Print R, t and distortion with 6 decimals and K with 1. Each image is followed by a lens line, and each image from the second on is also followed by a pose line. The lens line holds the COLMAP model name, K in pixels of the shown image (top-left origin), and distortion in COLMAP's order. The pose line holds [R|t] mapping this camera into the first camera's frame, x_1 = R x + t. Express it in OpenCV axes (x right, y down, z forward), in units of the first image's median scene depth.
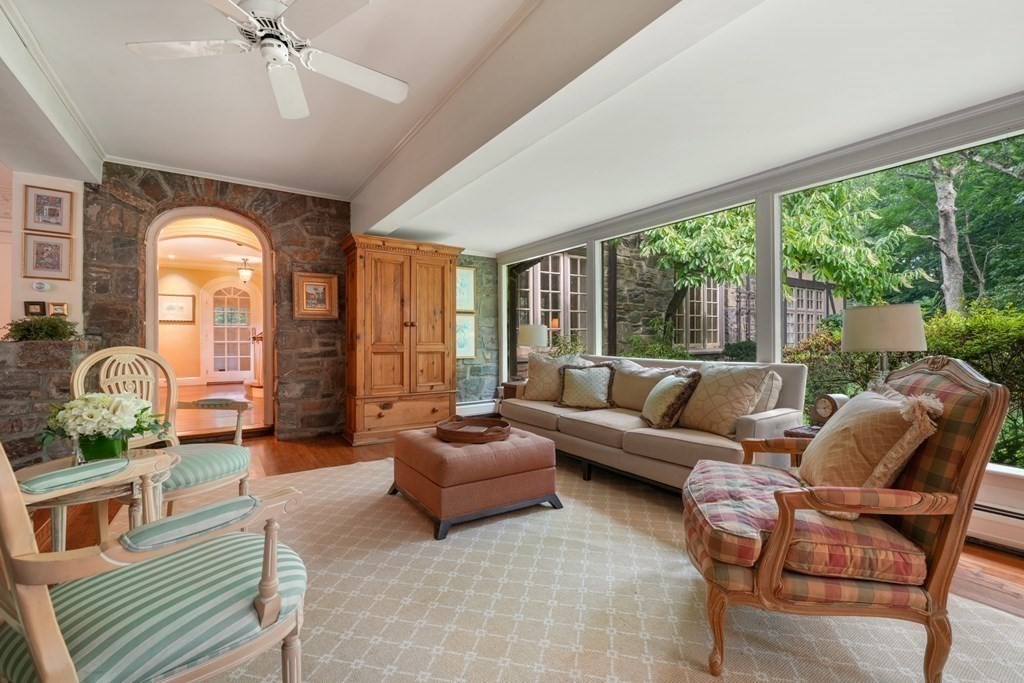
lens RADIAL K [[423.0, 0, 518.0], [0, 423.0, 339.5], [0, 0, 1]] dist [-0.000605, 0.000551]
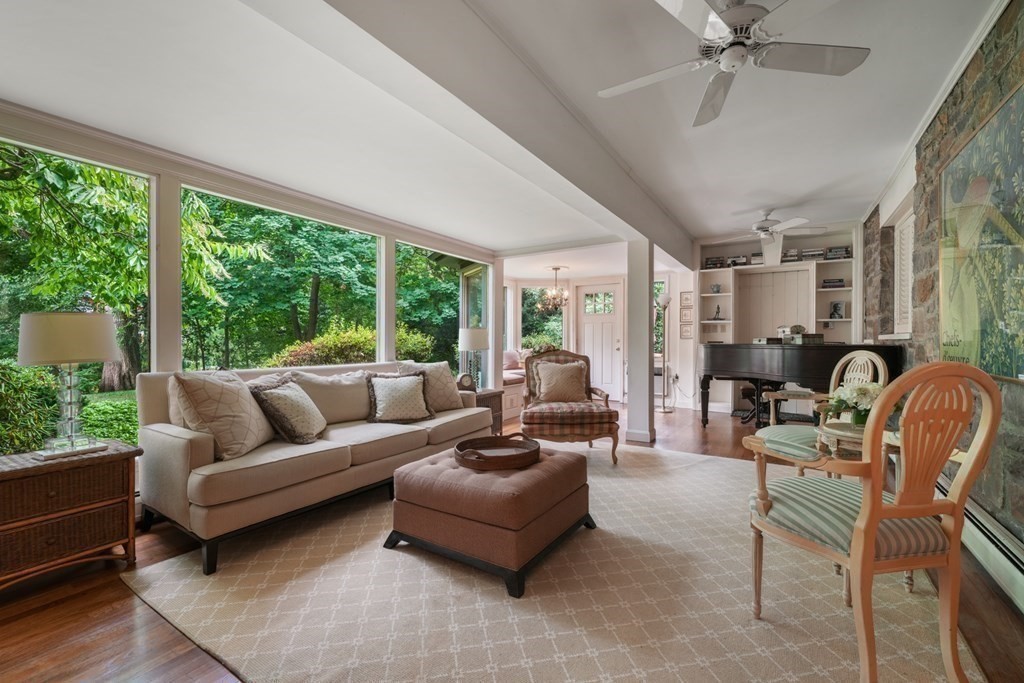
lens RADIAL K [[440.5, 0, 512.0], [0, 440.5, 341.5], [0, 0, 1]] dist [0.000683, 0.000262]
pose [[-0.384348, 0.000491, 0.923188, -0.930613], [-0.005064, 0.999984, -0.002640, -0.005964], [-0.923174, -0.005689, -0.384340, 1.311534]]
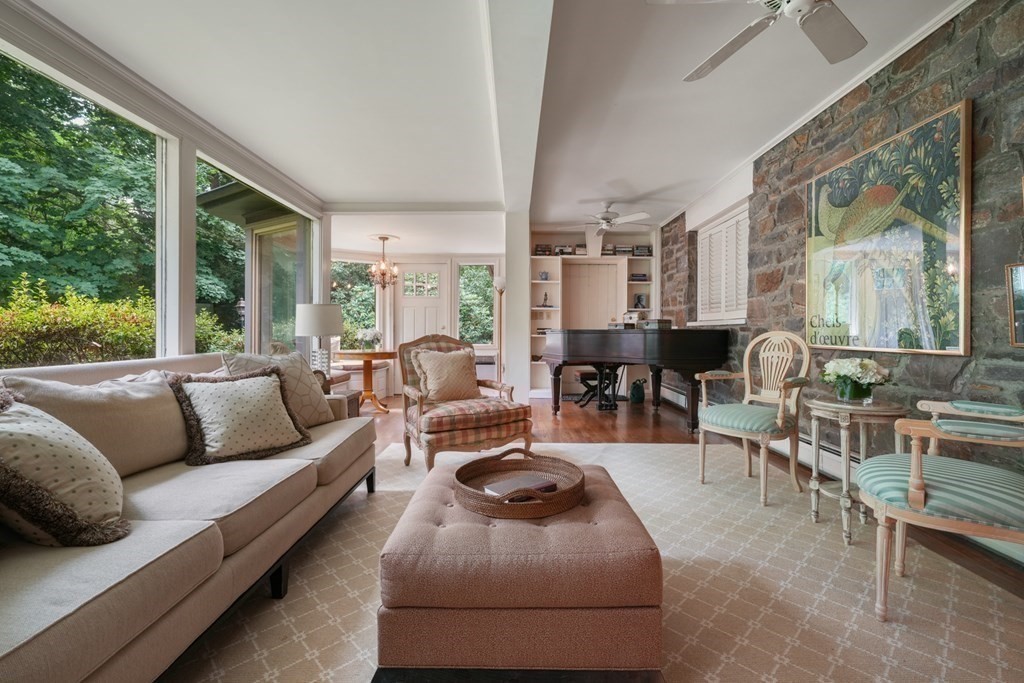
lens RADIAL K [[448.5, 0, 504.2], [0, 448.5, 336.4], [0, 0, 1]] dist [0.000034, -0.000561]
pose [[-0.820016, -0.003950, 0.572327, -0.422872], [-0.003445, 0.999992, 0.001967, 0.019810], [-0.572331, -0.000359, -0.820023, 1.493148]]
